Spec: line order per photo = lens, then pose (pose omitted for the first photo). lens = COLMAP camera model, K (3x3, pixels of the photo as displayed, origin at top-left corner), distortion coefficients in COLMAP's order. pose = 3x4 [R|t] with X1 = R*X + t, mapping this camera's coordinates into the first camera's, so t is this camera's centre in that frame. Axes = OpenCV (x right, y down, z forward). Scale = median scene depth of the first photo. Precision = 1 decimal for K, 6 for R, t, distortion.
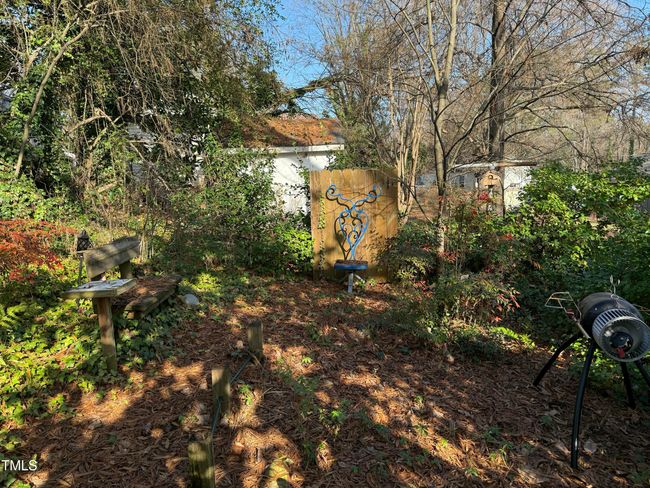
lens RADIAL K [[453.1, 0, 325.0], [0, 453.1, 244.0], [0, 0, 1]] dist [0.048978, -0.064824]
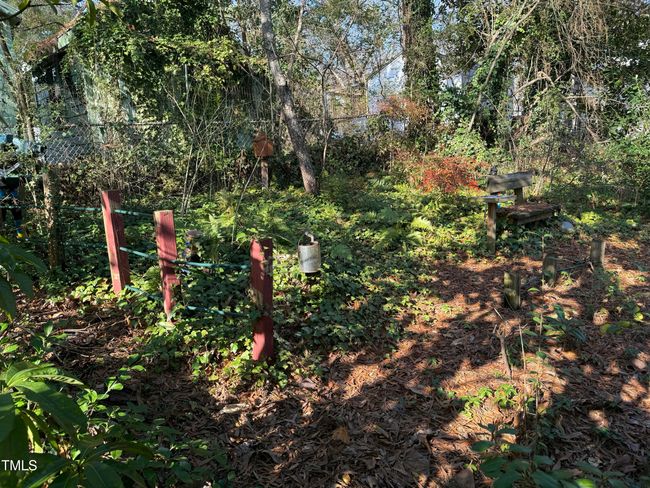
lens RADIAL K [[453.1, 0, 325.0], [0, 453.1, 244.0], [0, 0, 1]] dist [0.048978, -0.064824]
pose [[0.601889, 0.164818, -0.781386, 0.182142], [-0.098400, 0.986320, 0.132249, 0.045278], [0.792494, -0.002711, 0.609873, -0.174030]]
